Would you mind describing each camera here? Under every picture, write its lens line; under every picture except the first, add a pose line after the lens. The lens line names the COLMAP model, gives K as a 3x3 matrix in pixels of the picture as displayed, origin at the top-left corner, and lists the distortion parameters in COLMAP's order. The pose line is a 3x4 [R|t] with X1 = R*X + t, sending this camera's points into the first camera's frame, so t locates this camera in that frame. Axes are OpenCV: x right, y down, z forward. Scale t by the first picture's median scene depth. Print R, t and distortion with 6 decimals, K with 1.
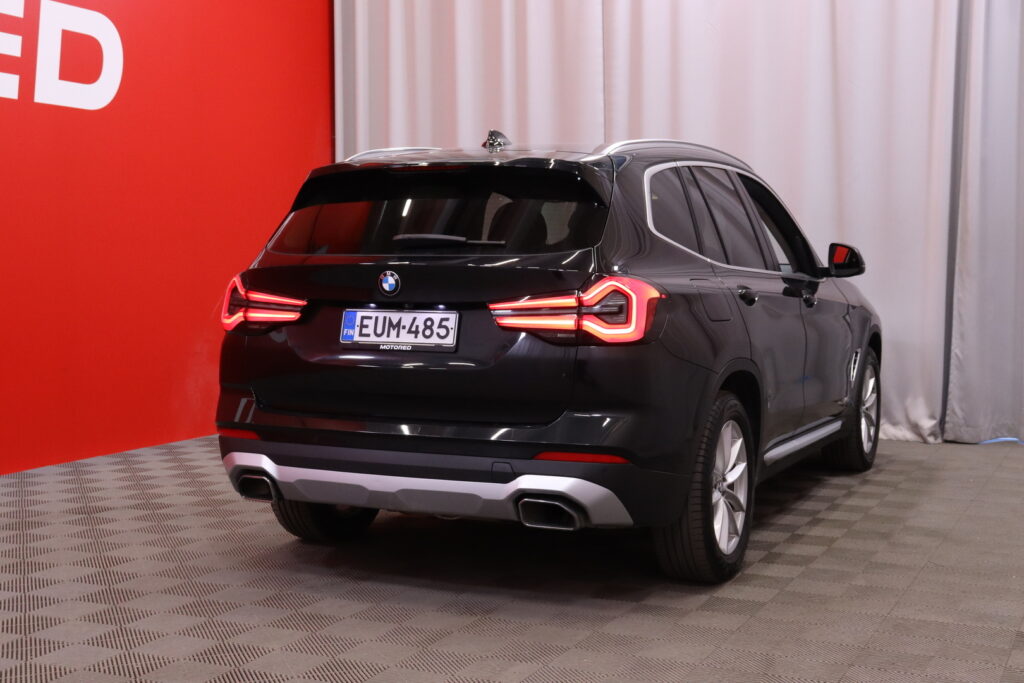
lens RADIAL K [[1390.9, 0, 514.9], [0, 1390.9, 336.0], [0, 0, 1]] dist [0.071424, 0.000000]
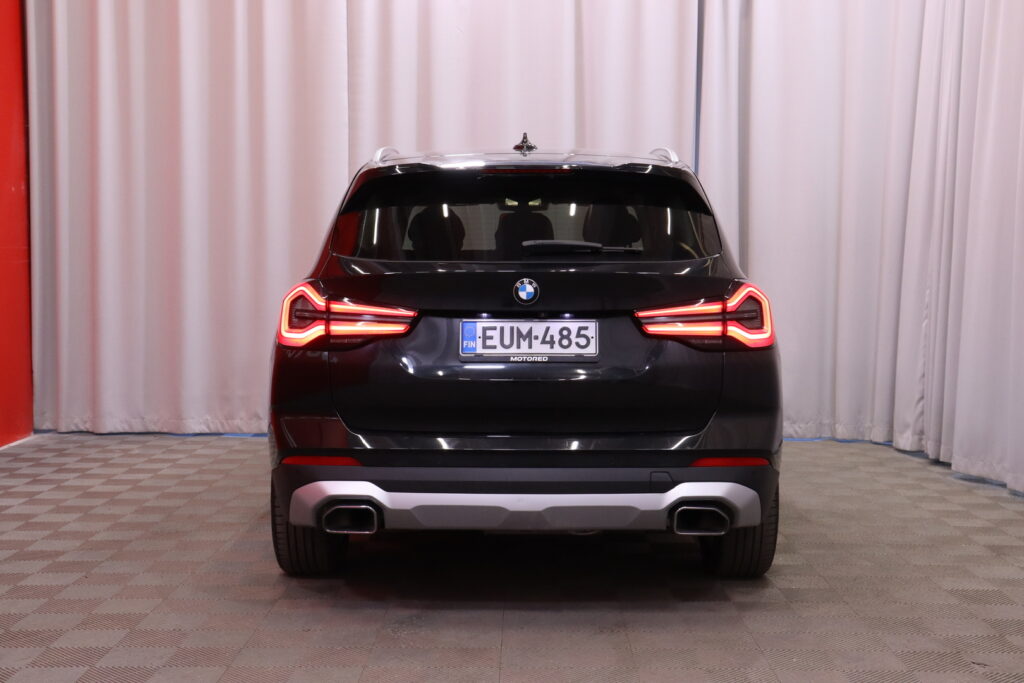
lens RADIAL K [[1355.1, 0, 510.6], [0, 1355.1, 336.0], [0, 0, 1]] dist [0.015062, 0.000000]
pose [[0.907317, -0.026675, 0.419600, -0.487225], [0.024675, 0.999644, 0.010194, -0.017267], [-0.419723, 0.001105, 0.907652, 0.166403]]
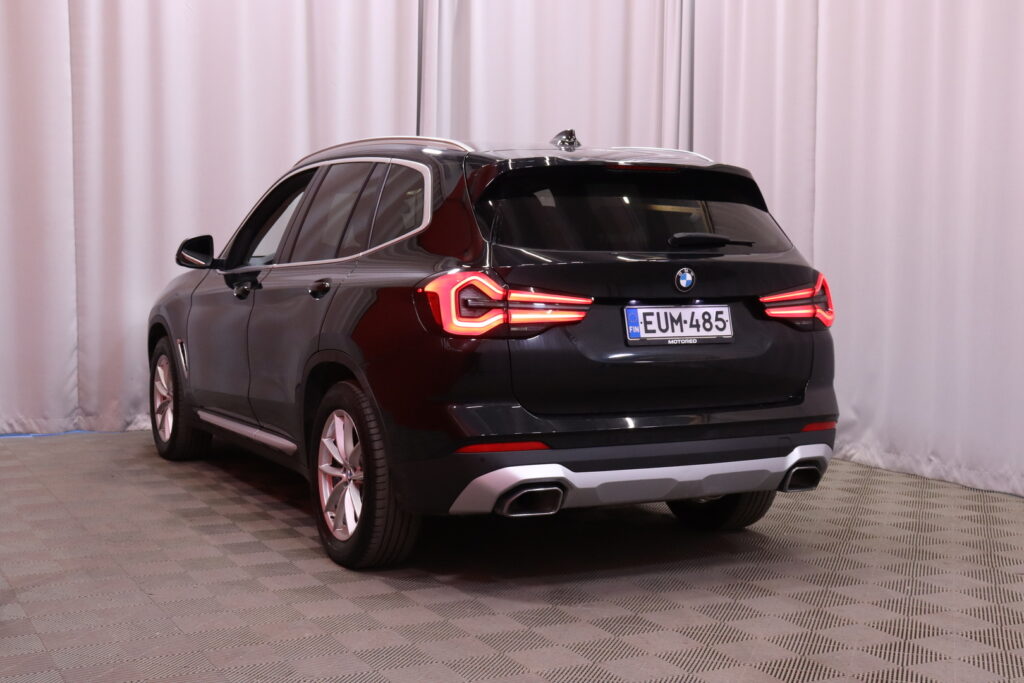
lens RADIAL K [[1390.9, 0, 506.4], [0, 1390.9, 342.3], [0, 0, 1]] dist [0.071424, 0.000000]
pose [[0.609758, -0.051171, 0.790934, -0.989609], [0.040047, 0.998628, 0.033735, -0.031592], [-0.791575, 0.011105, 0.610971, 0.473031]]
